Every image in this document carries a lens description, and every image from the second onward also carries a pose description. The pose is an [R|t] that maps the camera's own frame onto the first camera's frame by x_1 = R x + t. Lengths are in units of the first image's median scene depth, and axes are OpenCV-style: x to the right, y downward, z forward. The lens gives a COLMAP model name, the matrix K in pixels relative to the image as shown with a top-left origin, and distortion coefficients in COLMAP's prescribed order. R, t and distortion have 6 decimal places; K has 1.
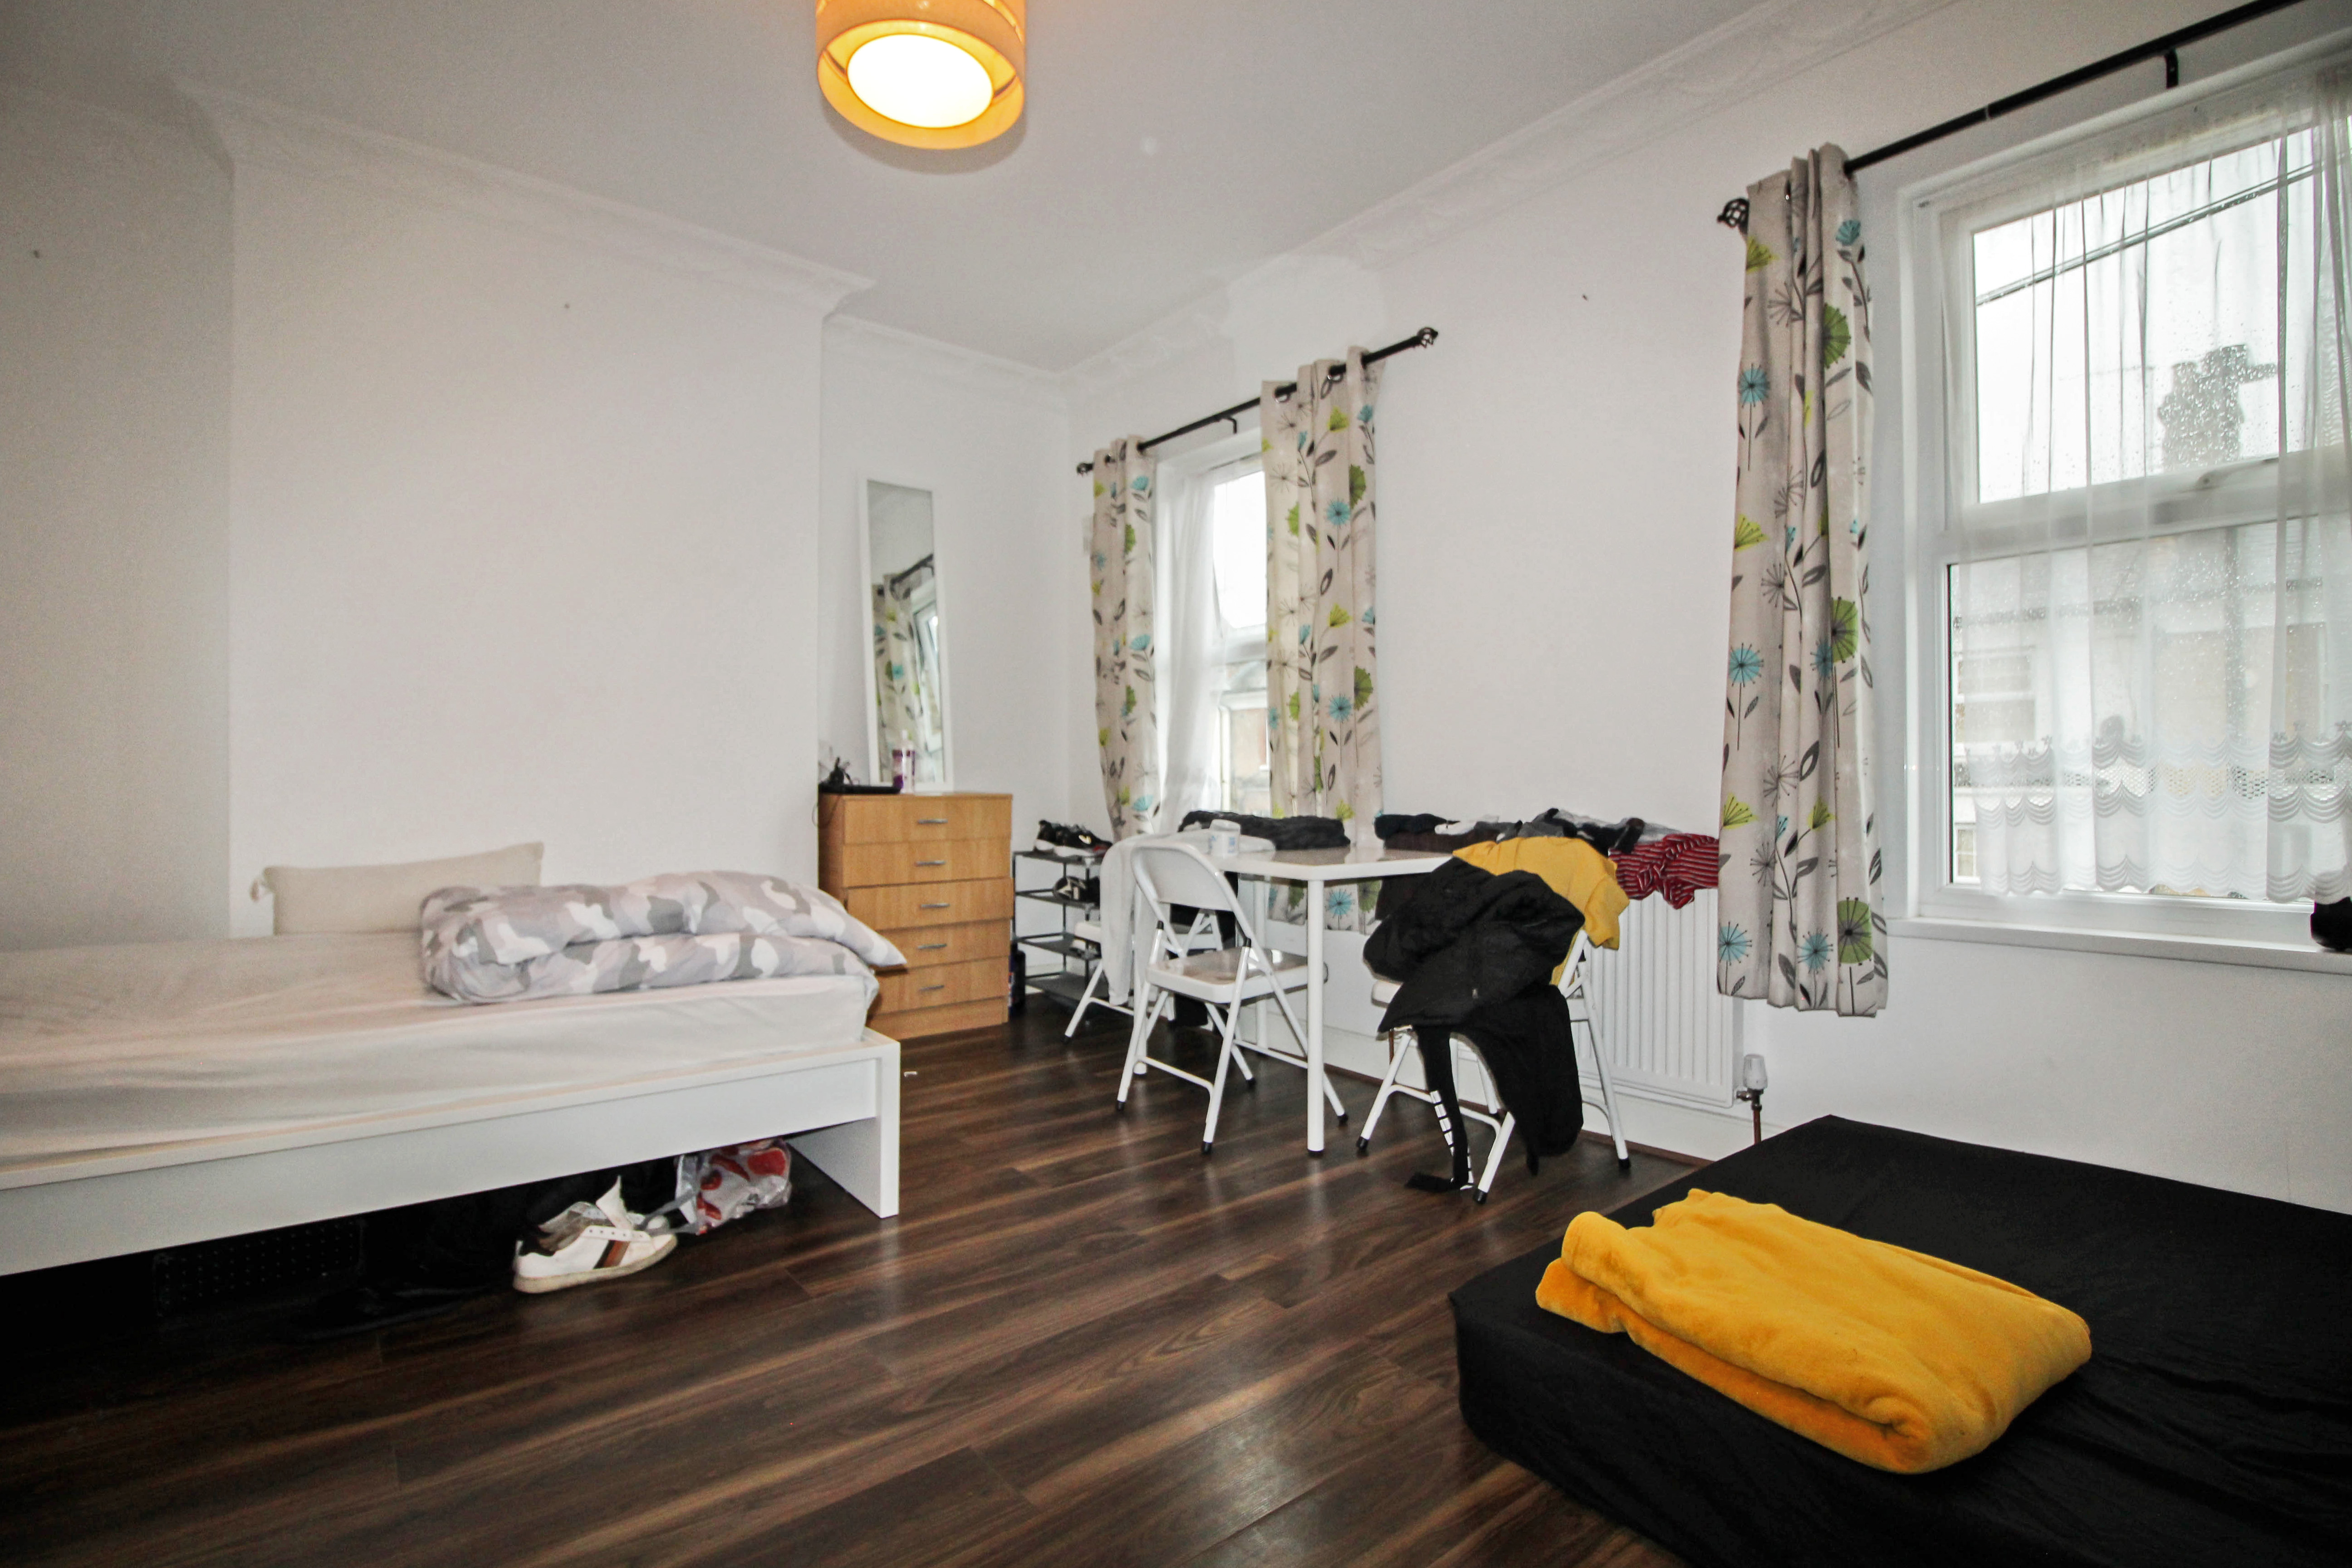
lens RADIAL K [[1103.3, 0, 1172.4], [0, 1103.3, 777.5], [0, 0, 1]] dist [-0.009841, -0.000744]
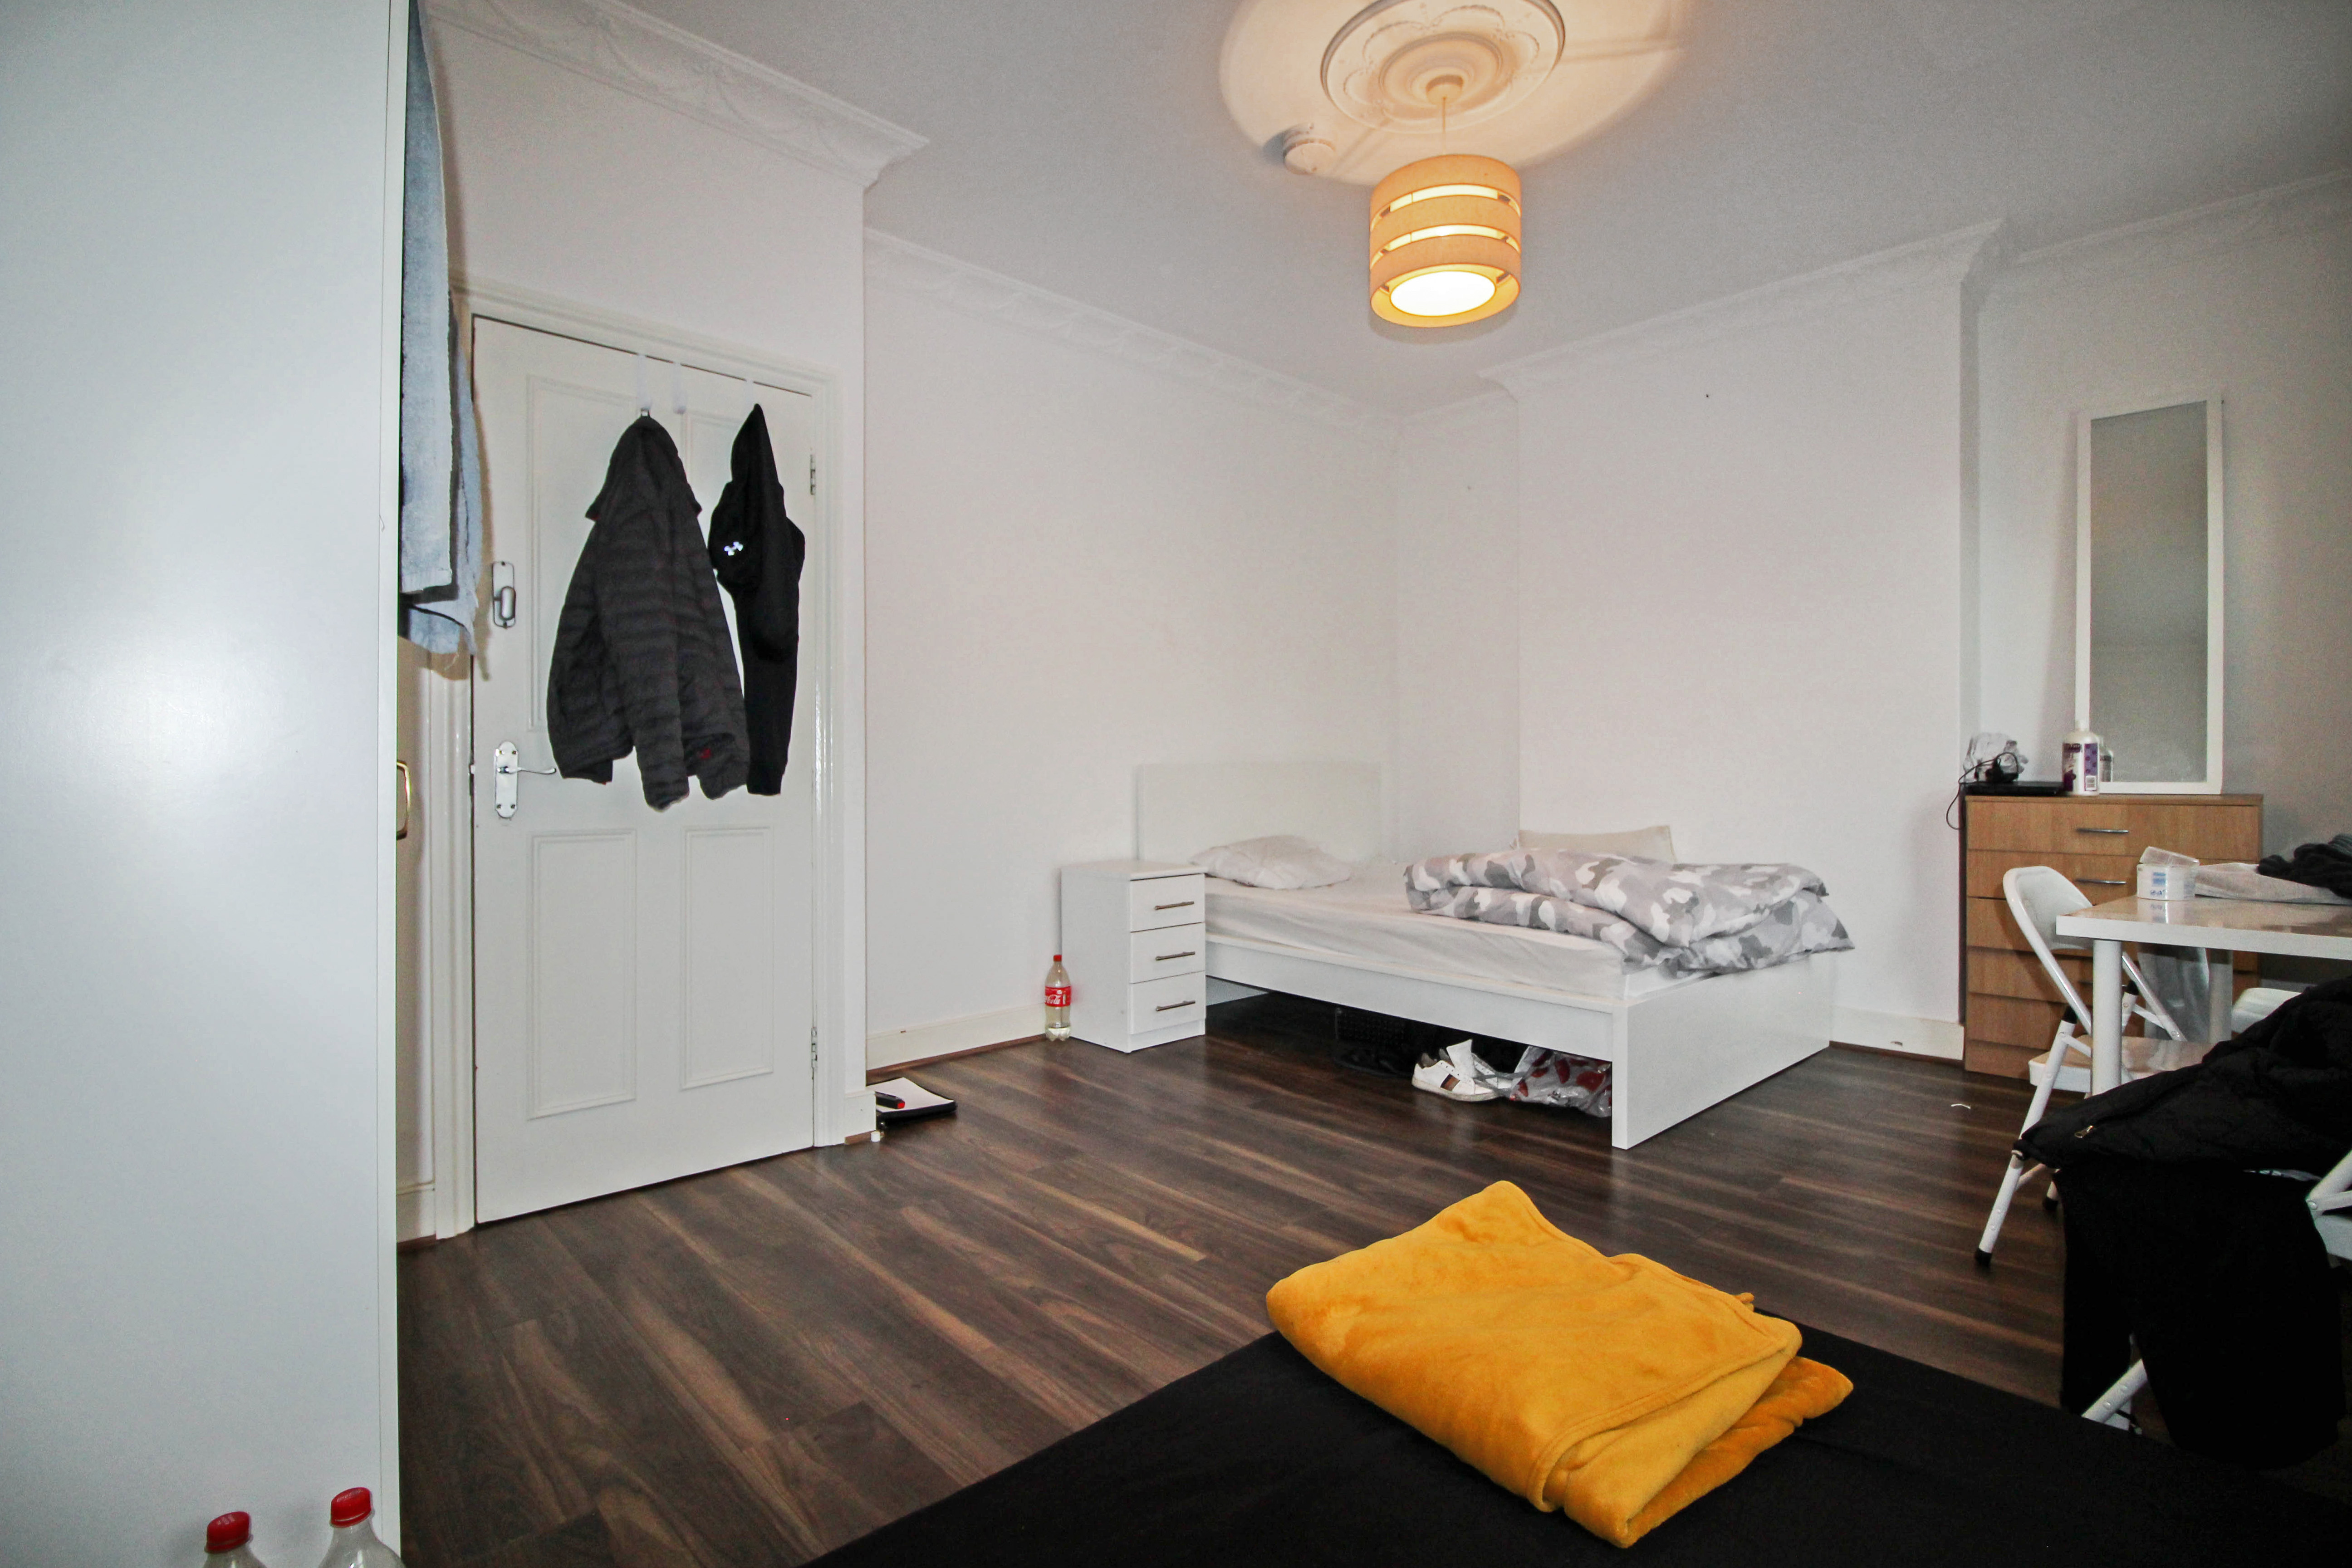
lens RADIAL K [[1103.3, 0, 1172.4], [0, 1103.3, 777.5], [0, 0, 1]] dist [-0.009841, -0.000744]
pose [[0.062017, 0.010935, -0.998015, 1.008539], [0.005380, 0.999922, 0.011290, -0.023217], [0.998061, -0.006070, 0.061953, 0.494398]]
